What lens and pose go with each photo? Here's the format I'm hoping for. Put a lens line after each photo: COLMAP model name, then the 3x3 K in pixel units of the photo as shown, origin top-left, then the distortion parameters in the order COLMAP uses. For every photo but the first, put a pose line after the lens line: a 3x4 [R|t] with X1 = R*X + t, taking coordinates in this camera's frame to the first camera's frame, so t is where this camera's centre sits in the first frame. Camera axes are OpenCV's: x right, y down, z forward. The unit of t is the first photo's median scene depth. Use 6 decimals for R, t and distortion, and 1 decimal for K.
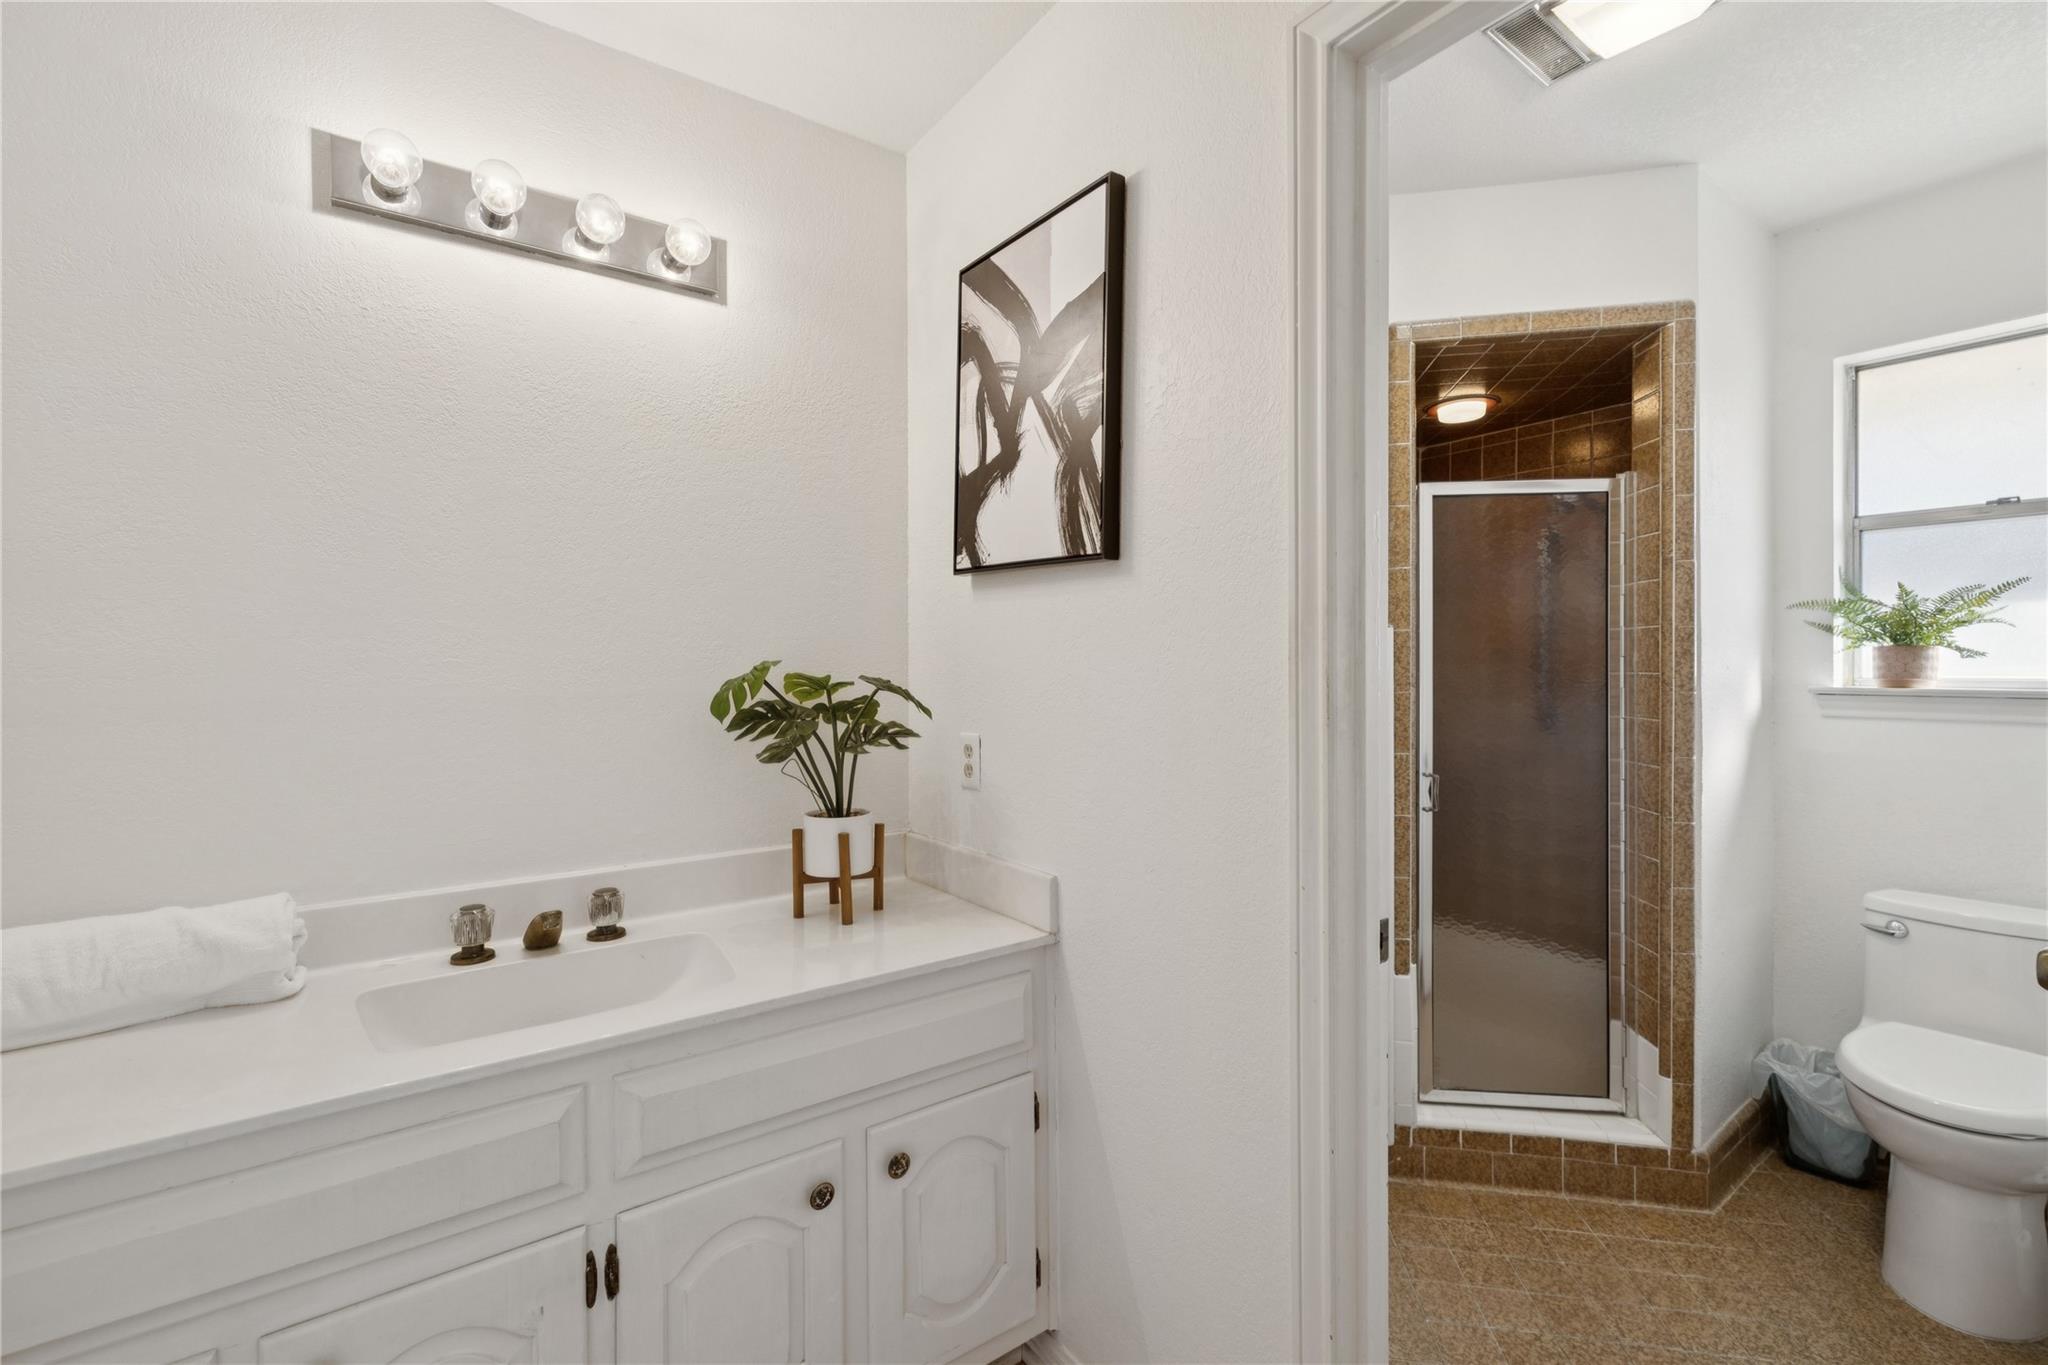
lens RADIAL K [[900.9, 0, 1018.3], [0, 900.9, 666.8], [0, 0, 1]] dist [0.001761, 0.000529]
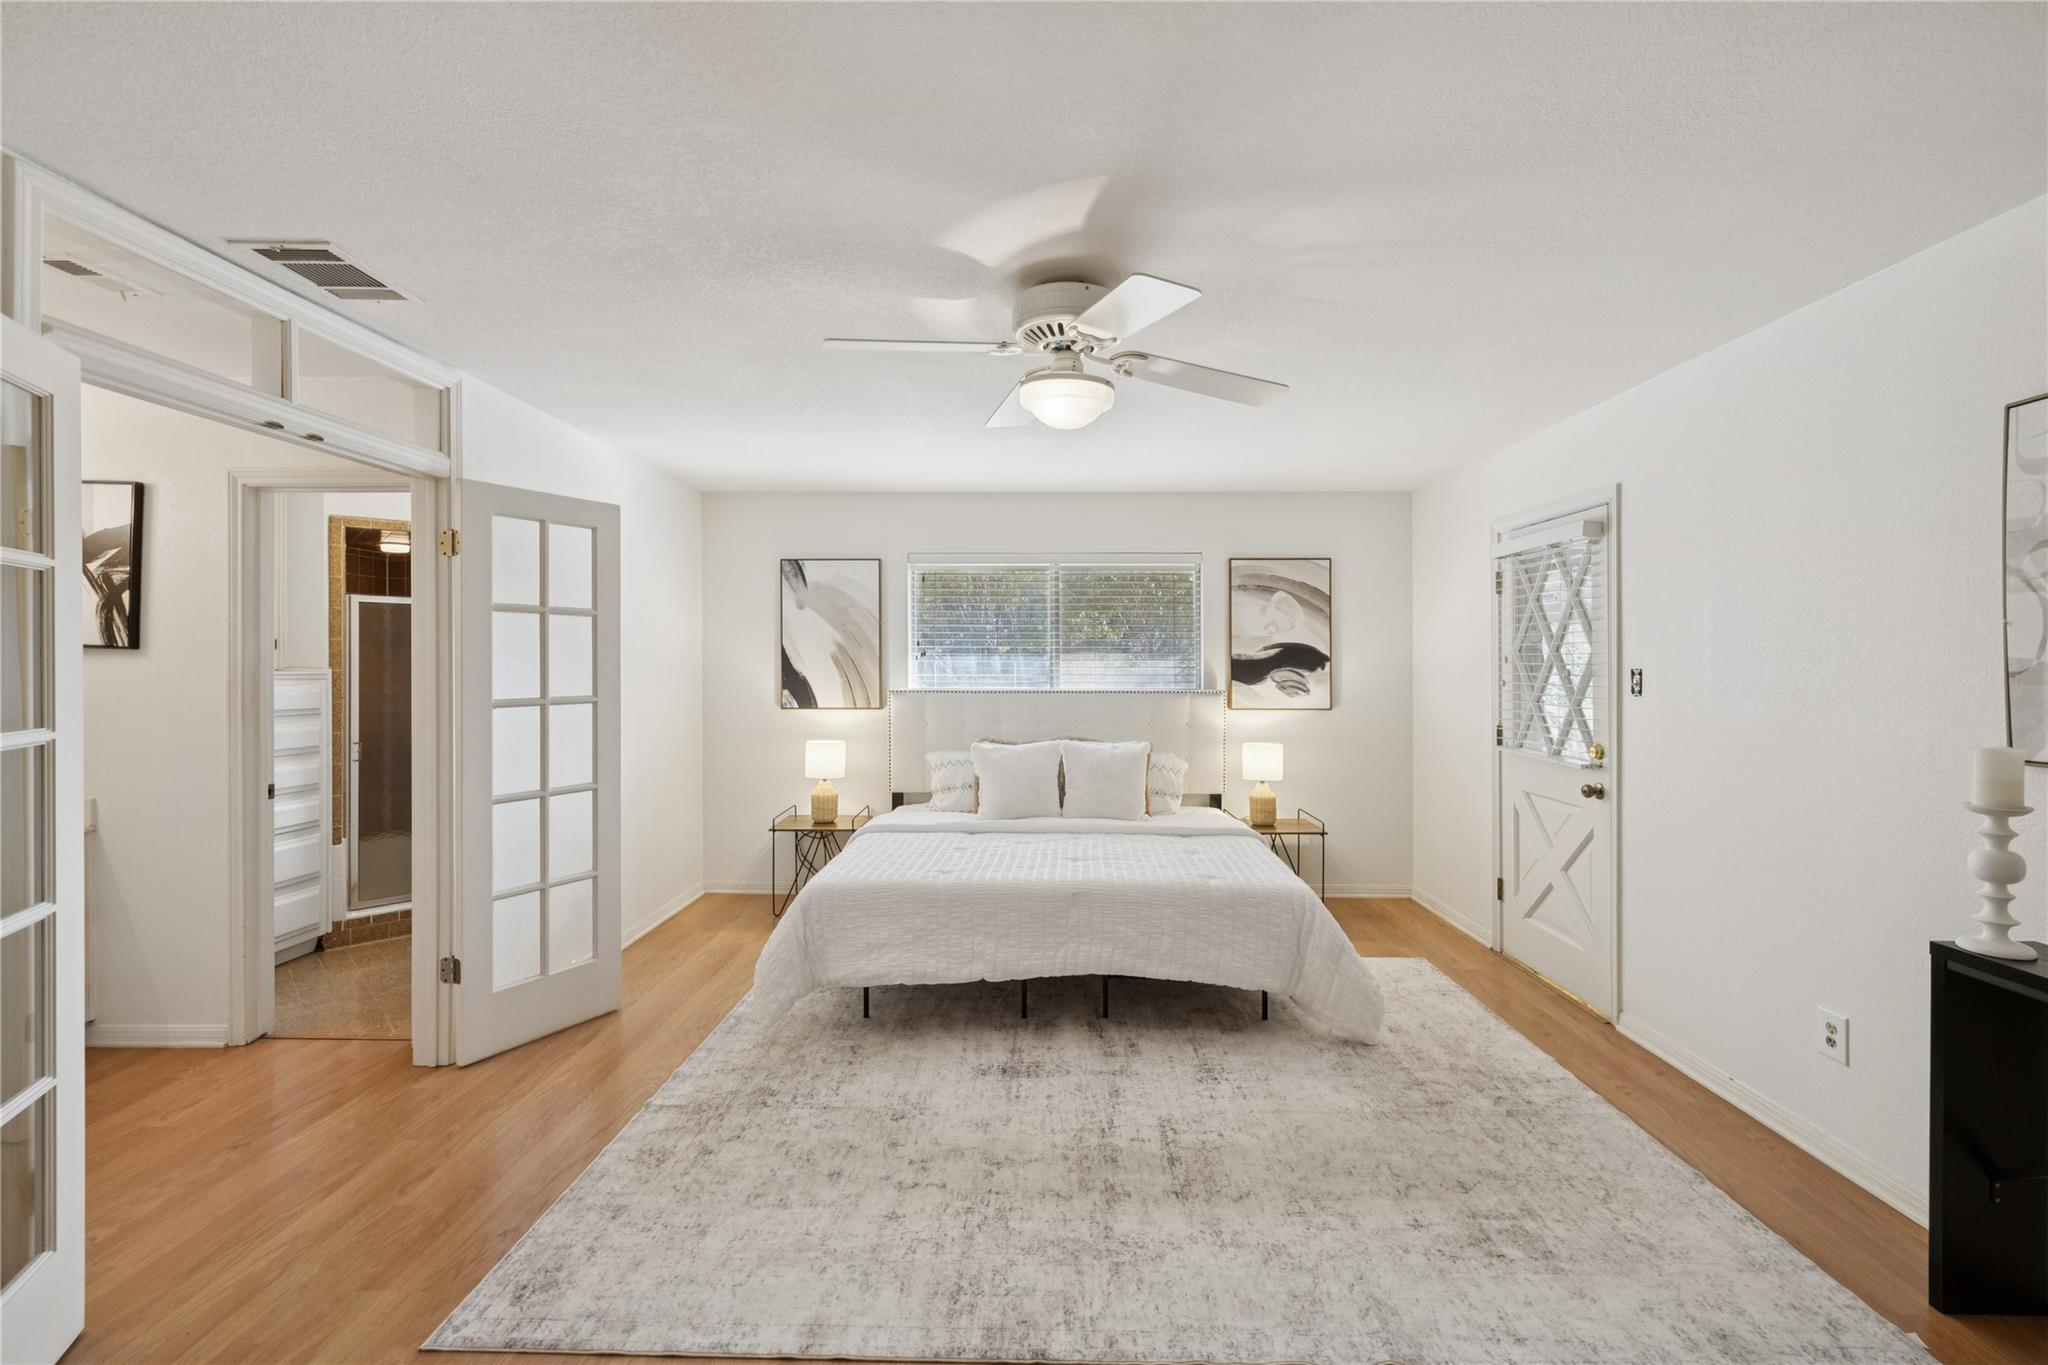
lens RADIAL K [[900.9, 0, 1048.9], [0, 900.9, 661.5], [0, 0, 1]] dist [0.001761, 0.000529]
pose [[0.606899, 0.002536, 0.794775, -0.278982], [0.002641, 0.999983, -0.005207, -0.063535], [-0.794774, 0.005259, 0.606882, -2.010897]]
